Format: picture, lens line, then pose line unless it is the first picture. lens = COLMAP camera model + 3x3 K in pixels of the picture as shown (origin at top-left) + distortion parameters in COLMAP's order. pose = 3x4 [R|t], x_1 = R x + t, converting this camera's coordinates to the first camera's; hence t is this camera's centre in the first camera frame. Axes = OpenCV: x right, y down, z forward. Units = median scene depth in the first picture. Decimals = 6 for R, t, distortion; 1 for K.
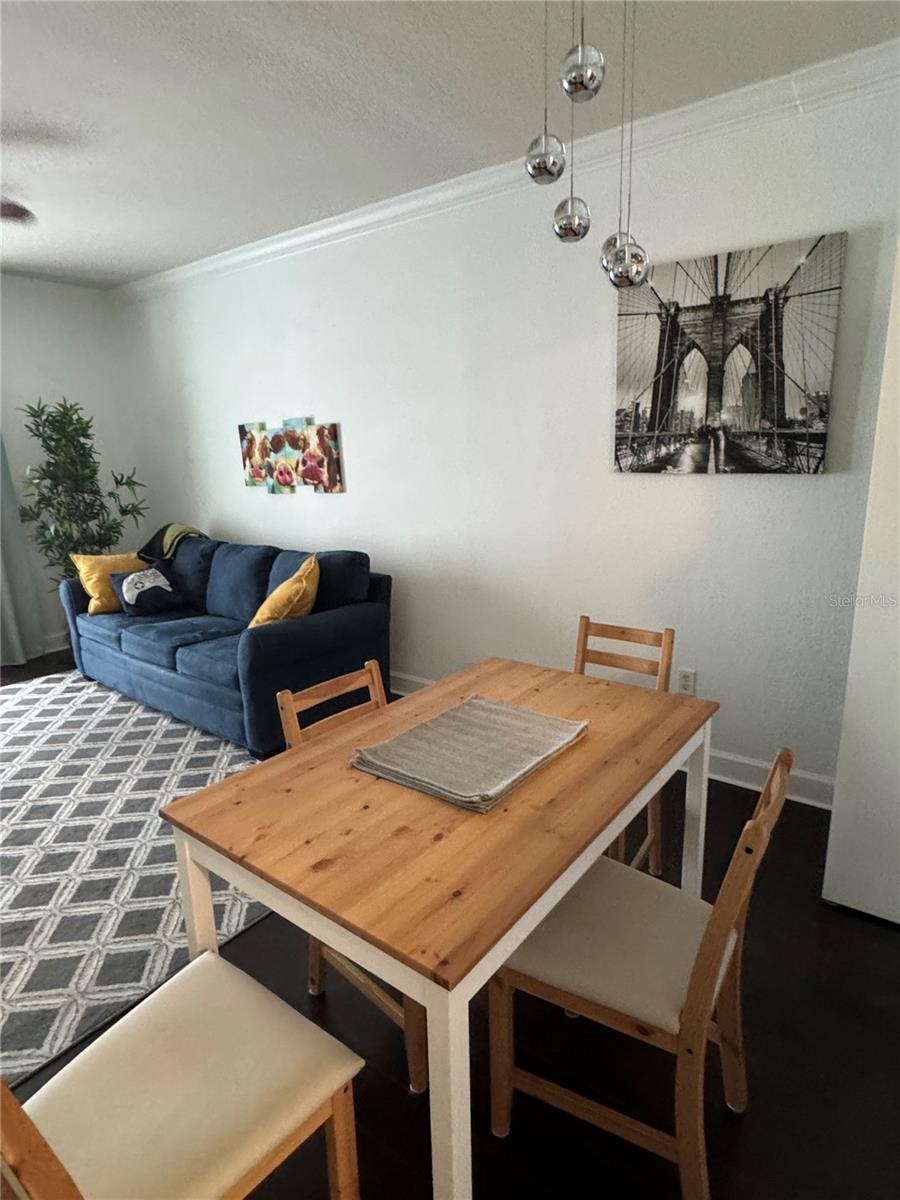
lens RADIAL K [[665.3, 0, 458.8], [0, 665.3, 596.0], [0, 0, 1]] dist [-0.002391, 0.006760]
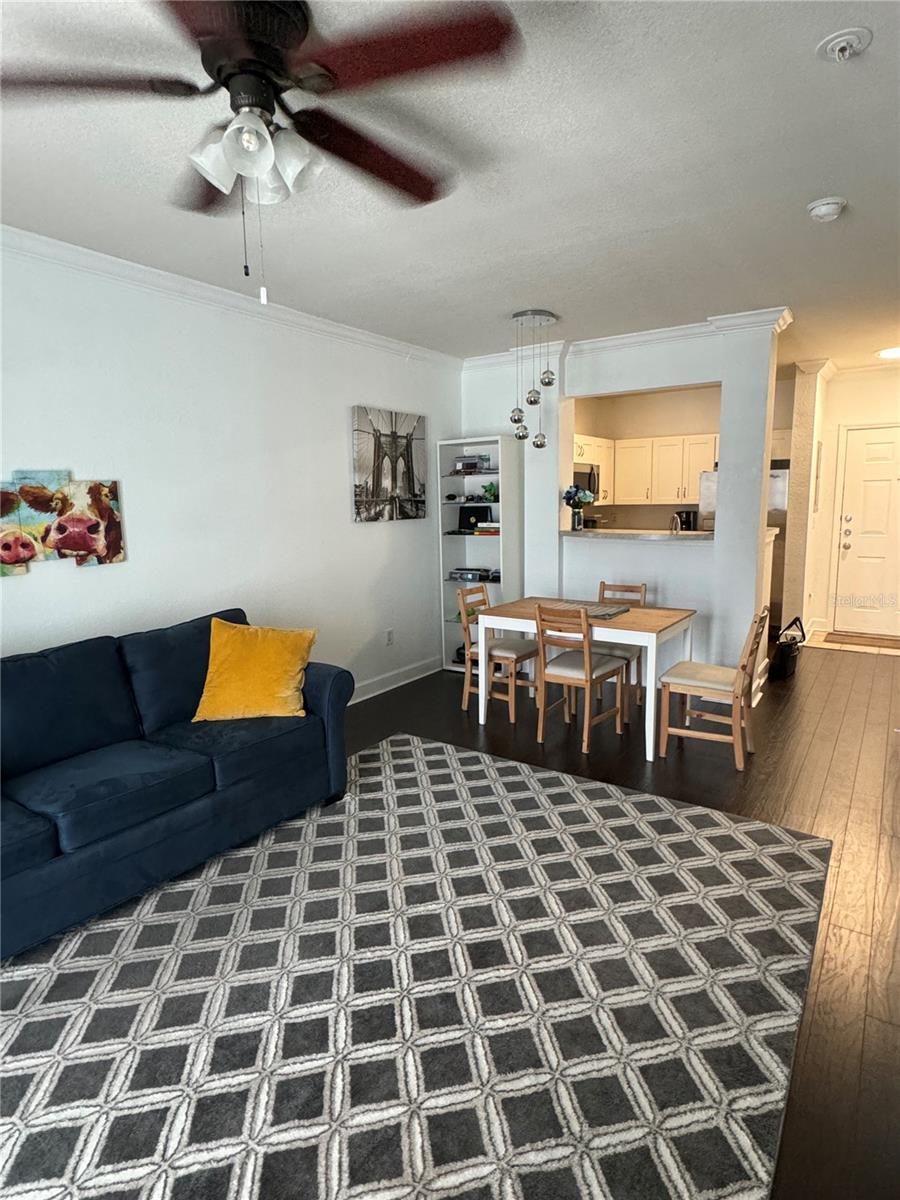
lens RADIAL K [[665.3, 0, 446.9], [0, 665.3, 602.2], [0, 0, 1]] dist [-0.002391, 0.006760]
pose [[-0.037389, -0.127459, 0.991139, -1.309554], [0.244429, 0.960538, 0.132744, -0.147449], [-0.968946, 0.247227, -0.004759, 0.776929]]
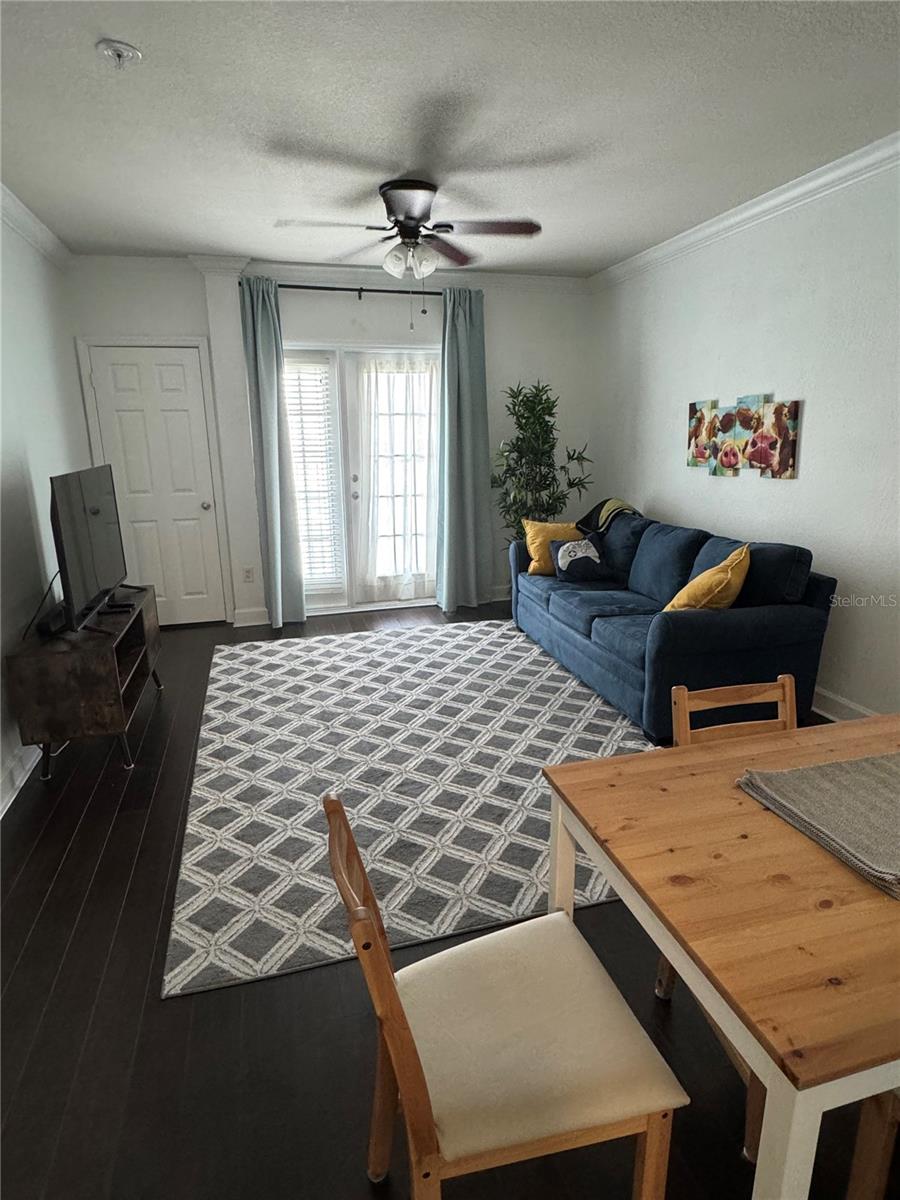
lens RADIAL K [[665.3, 0, 450.9], [0, 665.3, 597.7], [0, 0, 1]] dist [-0.002391, 0.006760]
pose [[0.795291, 0.161356, -0.584360, 0.009125], [-0.139058, 0.986781, 0.083223, -0.010560], [0.590064, 0.015073, 0.807216, 0.012782]]
